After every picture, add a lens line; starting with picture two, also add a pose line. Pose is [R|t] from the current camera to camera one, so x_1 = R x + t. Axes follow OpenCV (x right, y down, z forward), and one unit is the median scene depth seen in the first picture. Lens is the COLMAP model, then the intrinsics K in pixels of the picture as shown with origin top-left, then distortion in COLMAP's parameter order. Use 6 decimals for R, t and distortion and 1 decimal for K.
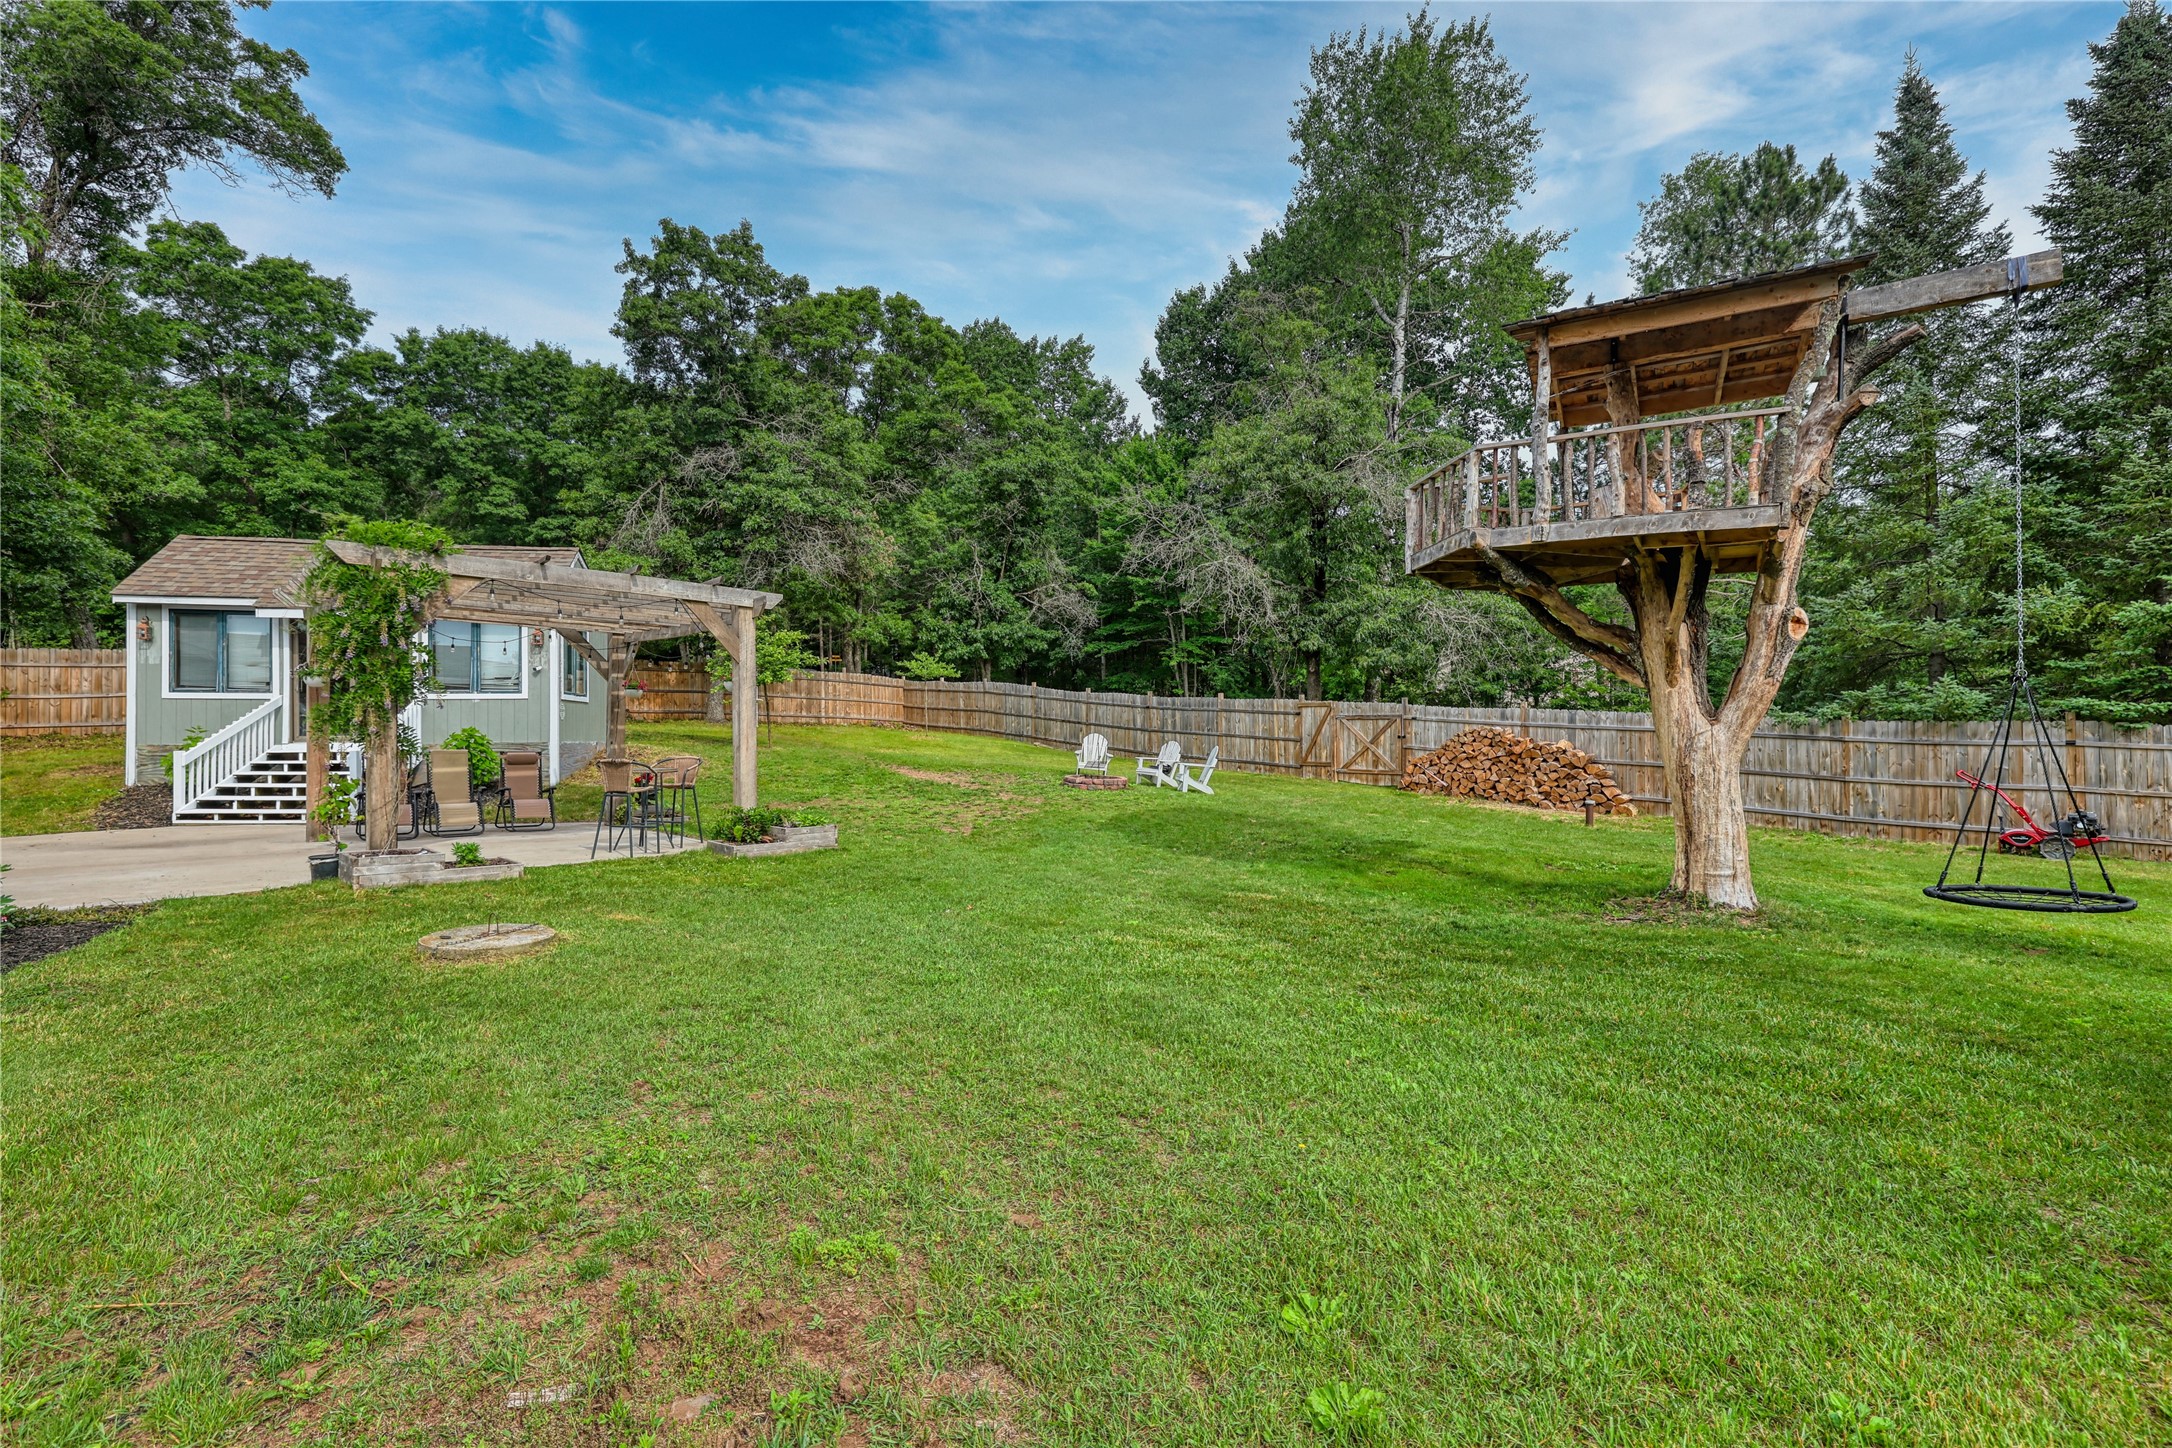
lens RADIAL K [[948.6, 0, 1086.0], [0, 948.6, 724.0], [0, 0, 1]] dist [0.001607, 0.000127]
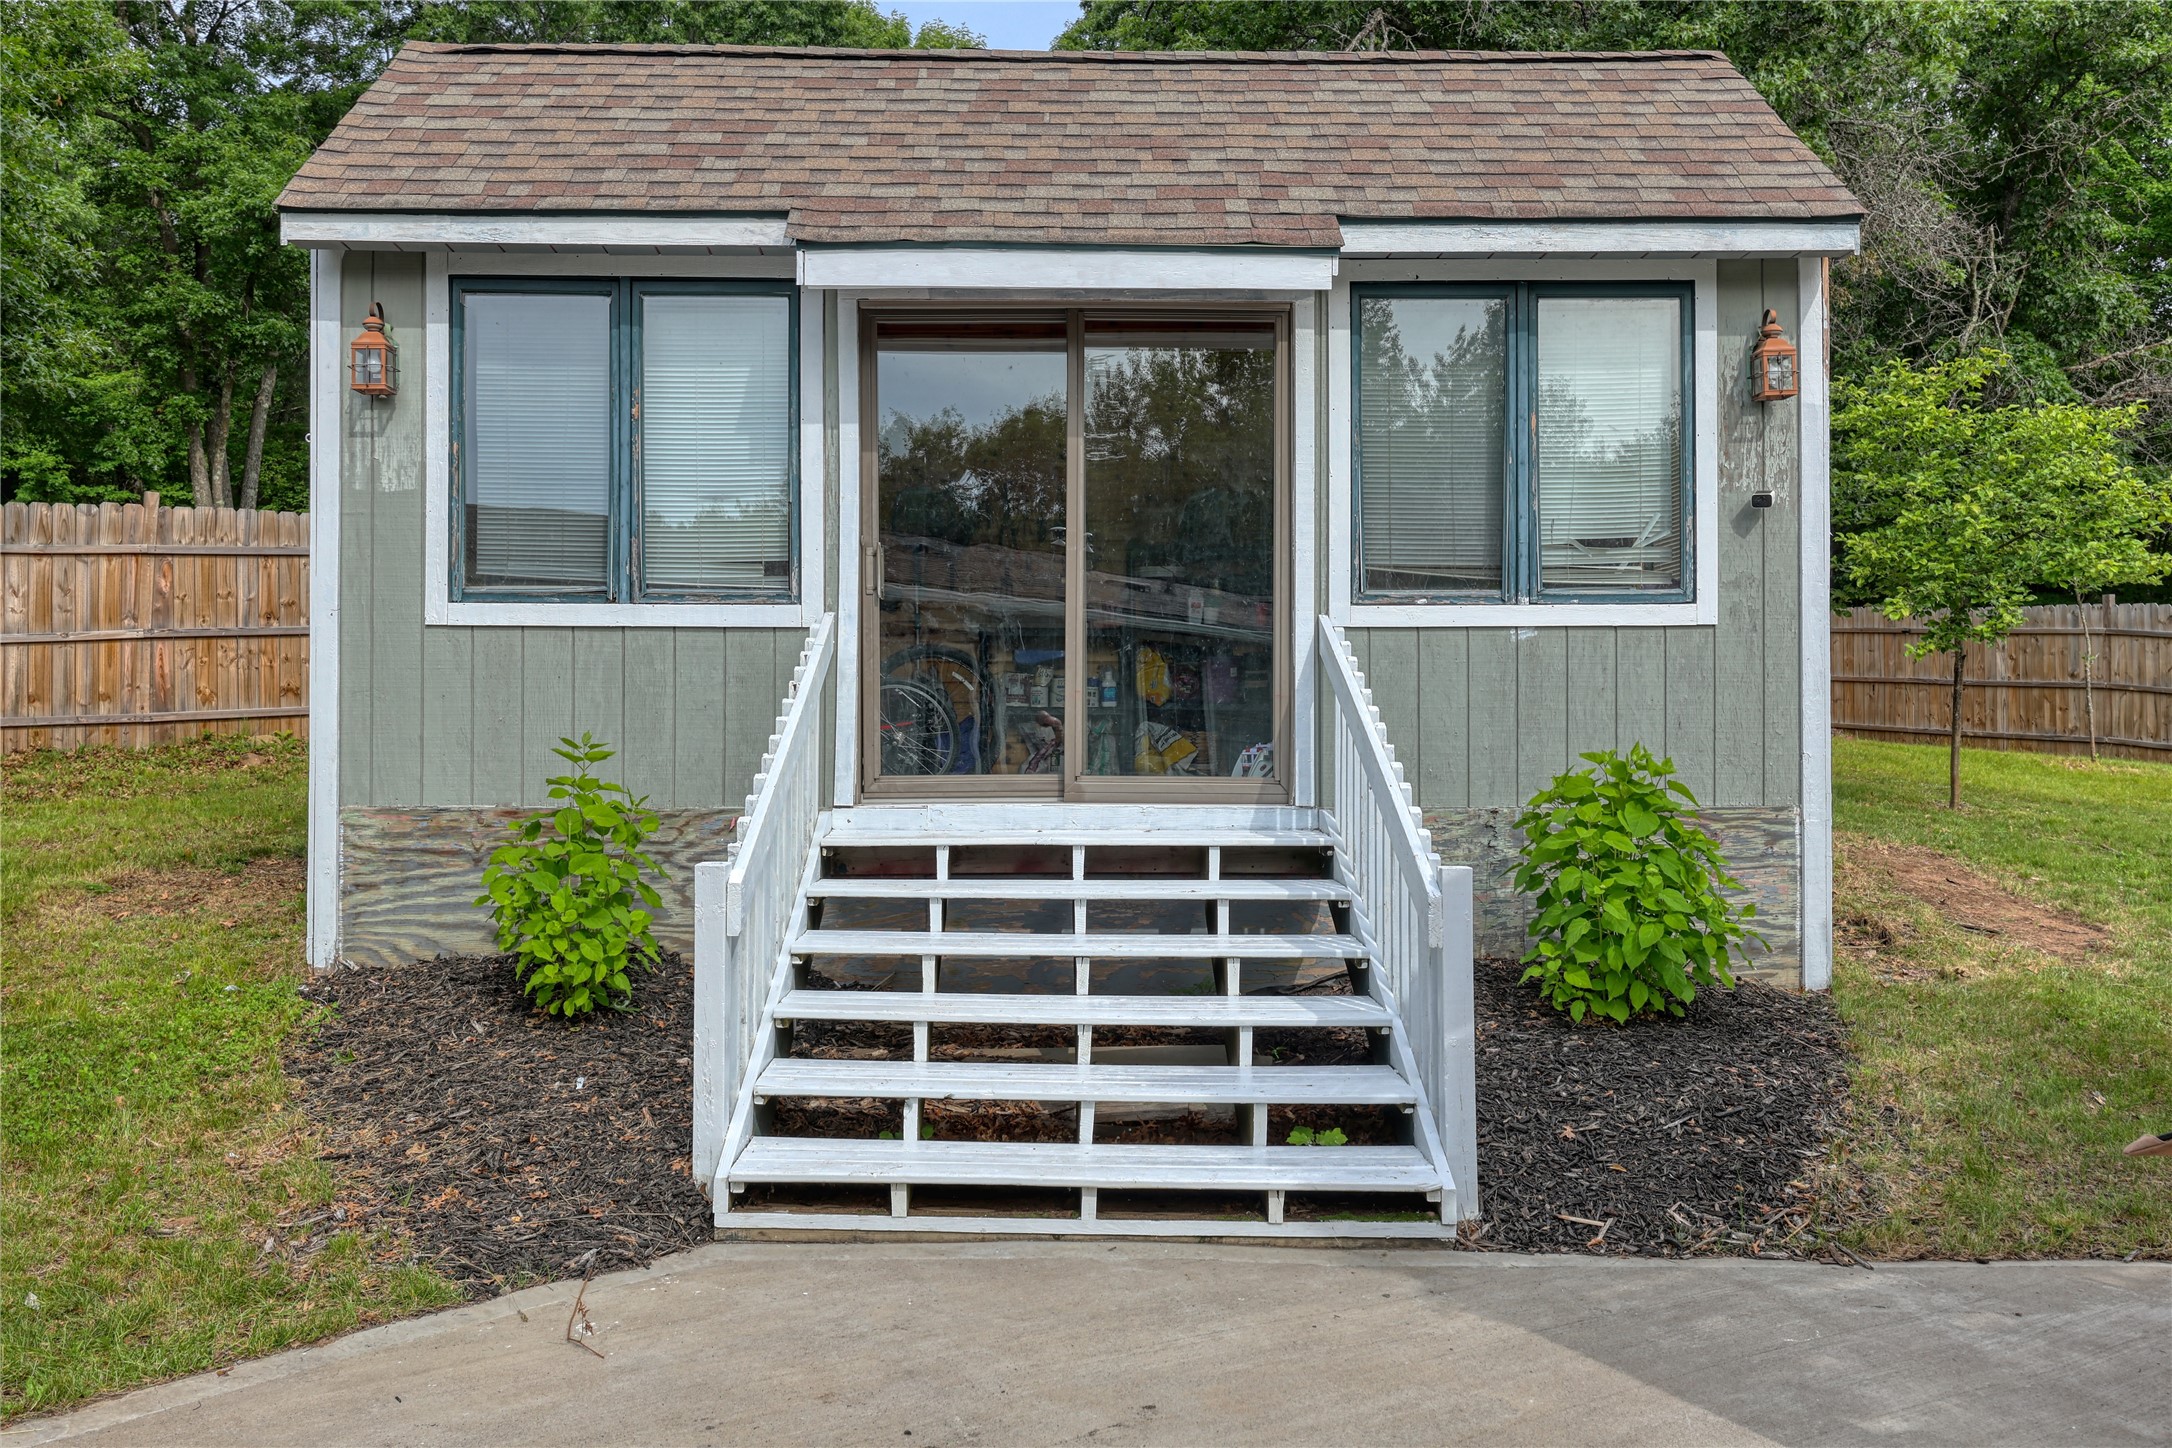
lens RADIAL K [[1822.3, 0, 1086.0], [0, 1822.3, 724.0], [0, 0, 1]] dist [-0.002755, 0.004956]
pose [[0.980728, 0.004112, -0.195336, -0.644093], [-0.003310, 0.999985, 0.004428, -0.003119], [0.195351, -0.003696, 0.980726, 0.508330]]
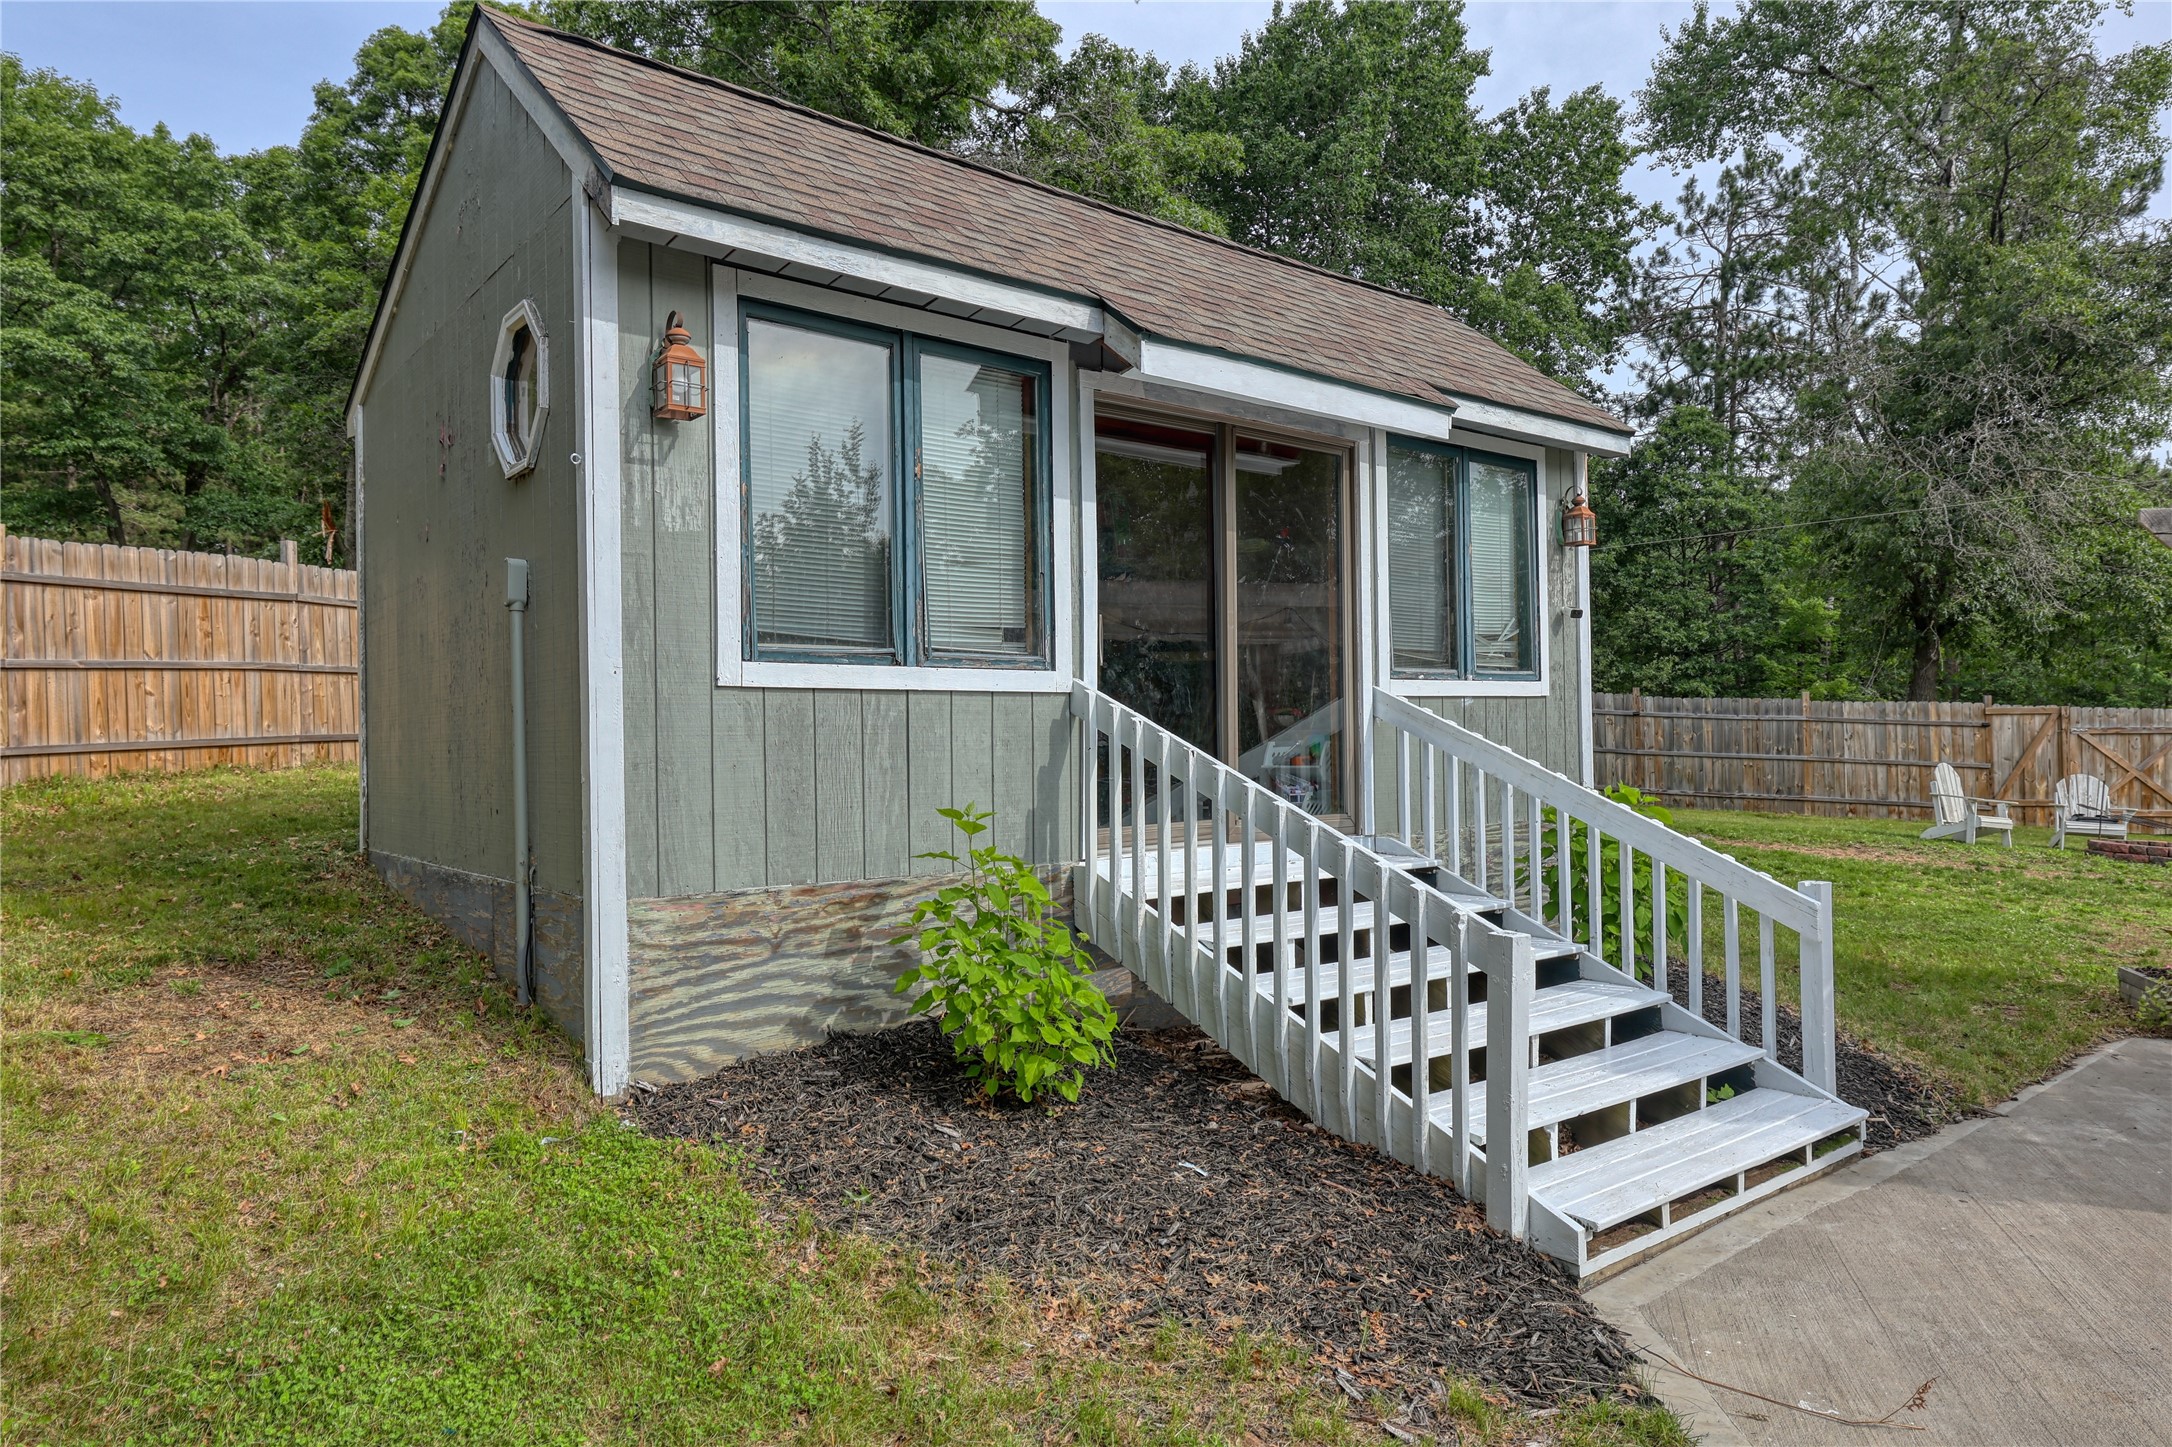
lens RADIAL K [[1328.1, 0, 1086.0], [0, 1328.1, 723.5], [0, 0, 1]] dist [-0.000911, -0.001370]
pose [[0.897628, -0.003009, 0.440744, -0.945922], [0.005454, 0.999976, -0.004280, -0.015088], [-0.440721, 0.006246, 0.897623, 0.622323]]
